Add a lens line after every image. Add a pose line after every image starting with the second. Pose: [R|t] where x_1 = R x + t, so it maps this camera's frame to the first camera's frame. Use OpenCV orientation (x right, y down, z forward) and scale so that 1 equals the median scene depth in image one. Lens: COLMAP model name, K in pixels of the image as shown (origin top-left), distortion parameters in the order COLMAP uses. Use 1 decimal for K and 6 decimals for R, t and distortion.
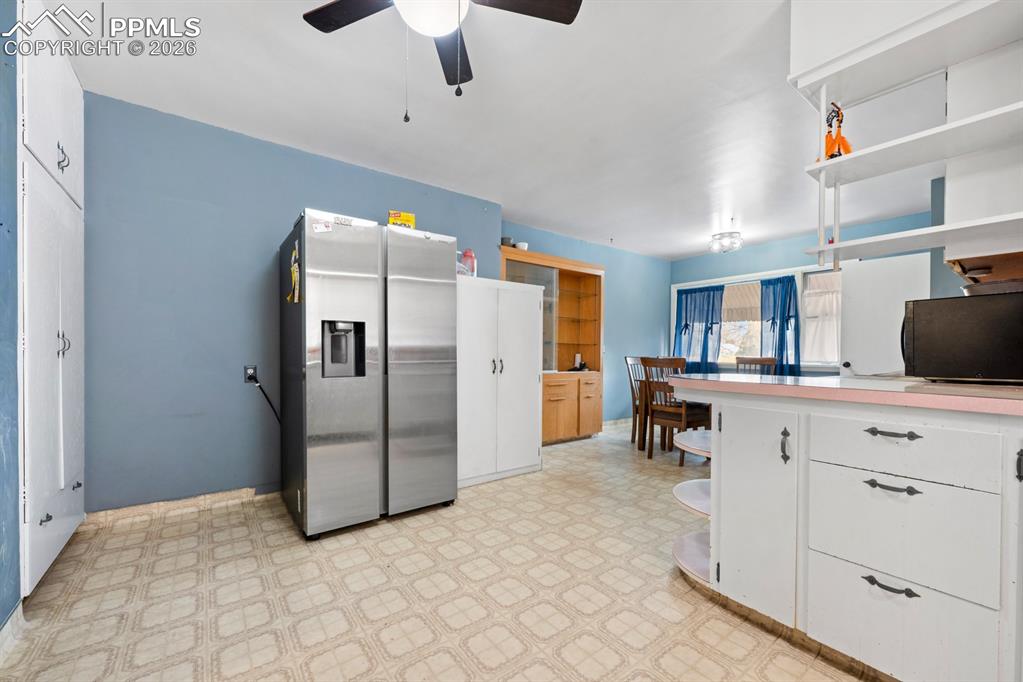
lens RADIAL K [[405.8, 0, 511.8], [0, 405.8, 356.6], [0, 0, 1]] dist [0.001040, -0.000135]
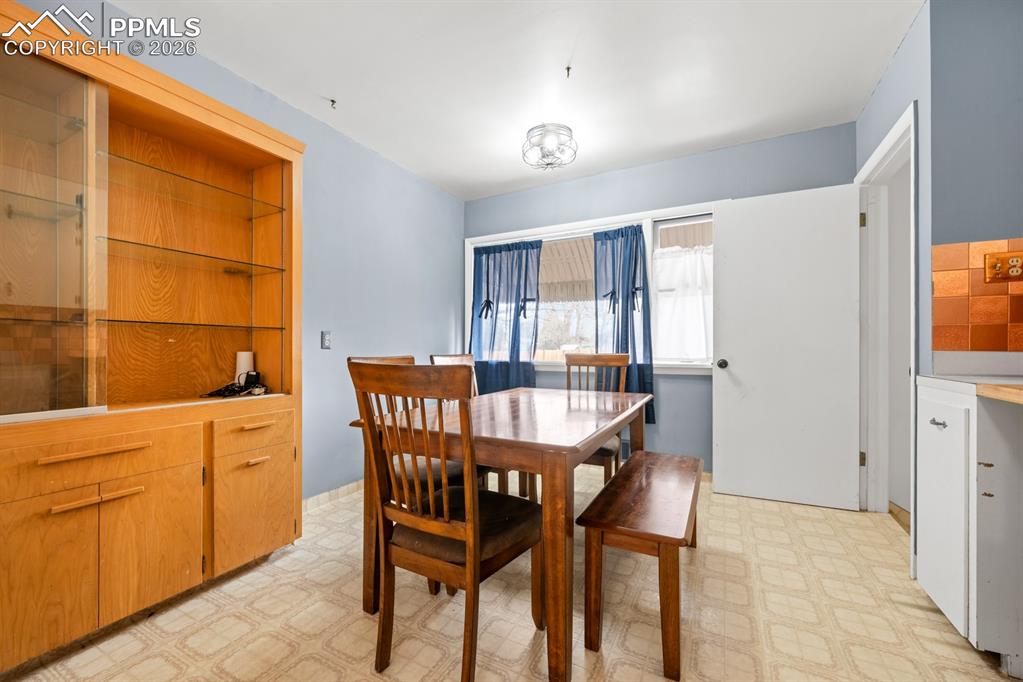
lens RADIAL K [[405.8, 0, 511.6], [0, 405.8, 346.4], [0, 0, 1]] dist [0.001040, -0.000135]
pose [[0.900486, -0.007195, 0.434825, 0.226057], [0.012779, 0.999869, -0.009920, -0.004300], [-0.434697, 0.014490, 0.900460, 0.502050]]
